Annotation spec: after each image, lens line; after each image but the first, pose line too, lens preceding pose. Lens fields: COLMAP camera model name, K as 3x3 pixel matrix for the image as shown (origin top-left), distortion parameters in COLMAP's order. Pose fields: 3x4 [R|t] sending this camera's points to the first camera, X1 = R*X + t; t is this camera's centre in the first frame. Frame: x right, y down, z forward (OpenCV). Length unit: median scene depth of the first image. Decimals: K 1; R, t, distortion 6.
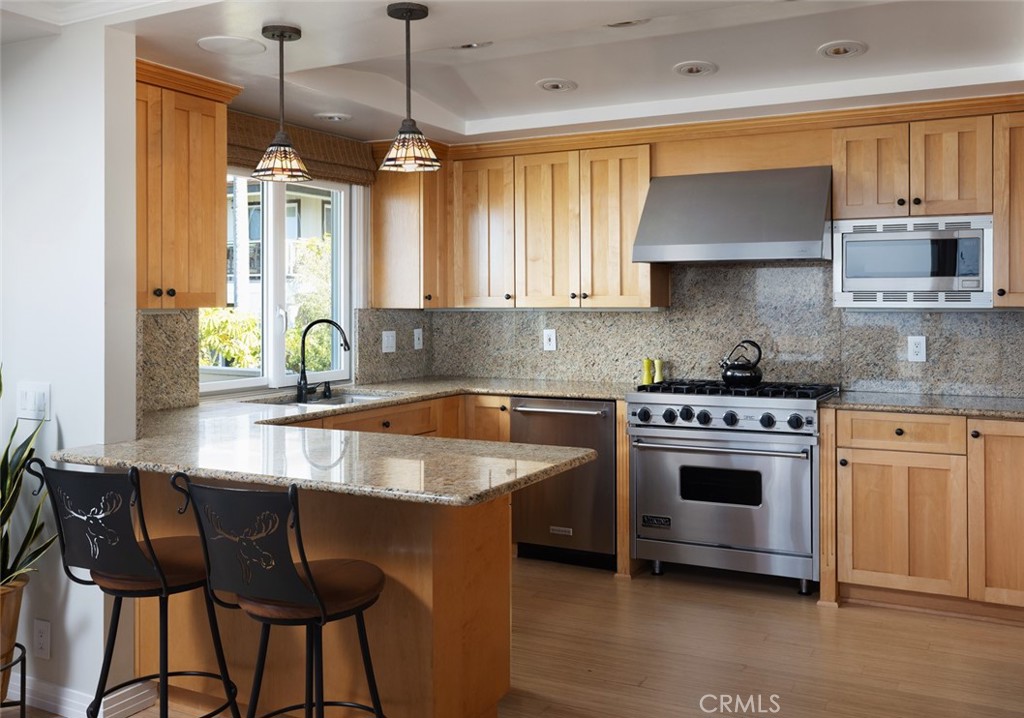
lens RADIAL K [[962.1, 0, 511.2], [0, 962.1, 356.1], [0, 0, 1]] dist [0.016244, 0.000000]
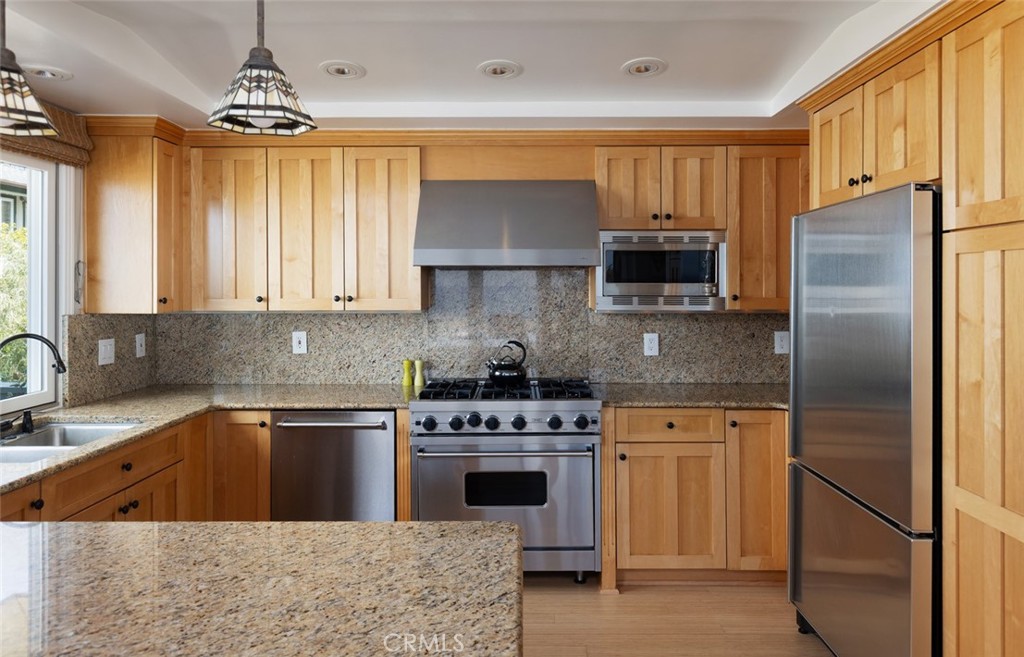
lens RADIAL K [[700.1, 0, 510.5], [0, 700.1, 301.3], [0, 0, 1]] dist [0.002021, -0.001709]
pose [[0.888538, -0.009419, 0.458707, -0.109477], [0.023689, 0.999398, -0.025365, -0.041548], [-0.458191, 0.033404, 0.888226, 0.332758]]
